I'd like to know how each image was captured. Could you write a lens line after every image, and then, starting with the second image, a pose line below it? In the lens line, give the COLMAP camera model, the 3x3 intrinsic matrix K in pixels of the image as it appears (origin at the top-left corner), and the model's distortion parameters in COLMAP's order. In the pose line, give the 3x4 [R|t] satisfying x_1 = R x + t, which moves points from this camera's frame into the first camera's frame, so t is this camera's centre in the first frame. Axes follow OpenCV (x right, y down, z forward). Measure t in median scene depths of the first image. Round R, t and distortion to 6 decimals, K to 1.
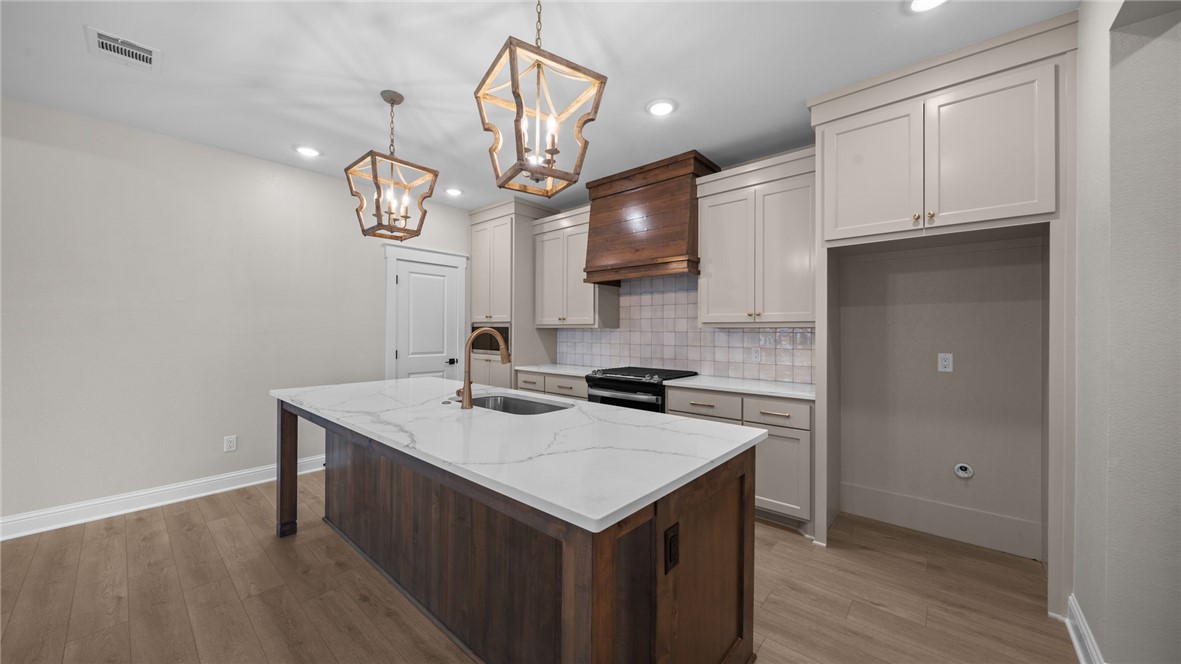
lens RADIAL K [[419.8, 0, 590.4], [0, 419.8, 329.2], [0, 0, 1]] dist [-0.000332, -0.000003]
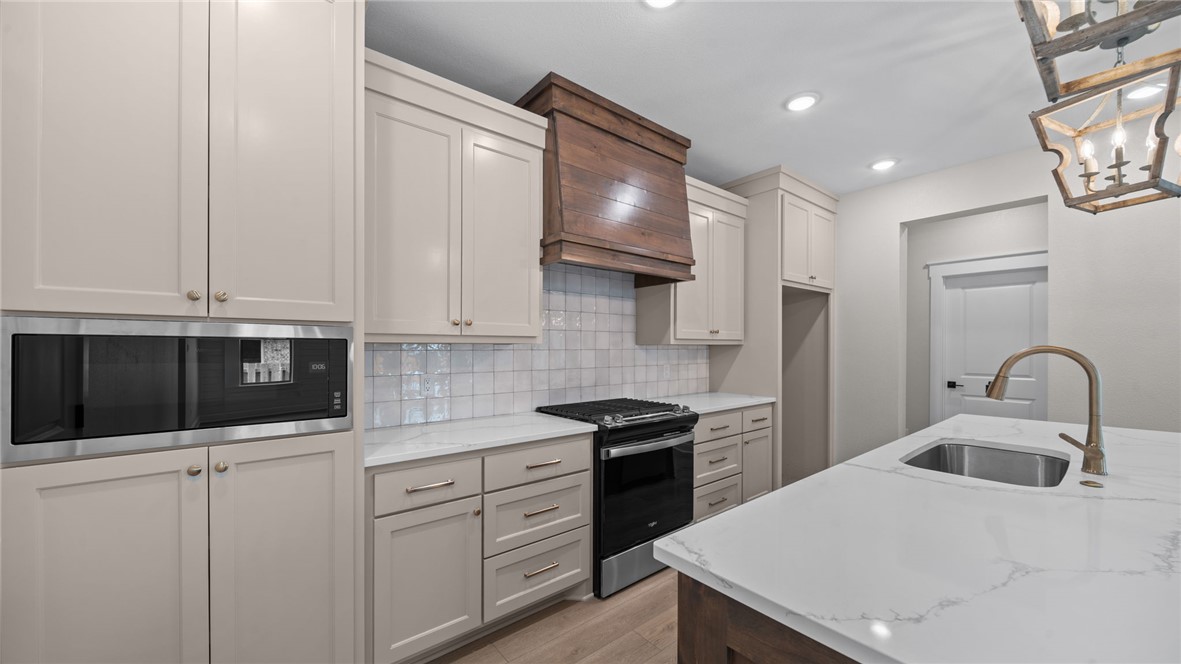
lens RADIAL K [[435.3, 0, 592.9], [0, 435.3, 347.6], [0, 0, 1]] dist [0.000147, 0.000008]
pose [[0.149998, -0.005259, 0.988672, -0.557693], [-0.002952, 0.999979, 0.005767, -0.001465], [-0.988682, -0.003784, 0.149979, 0.874700]]
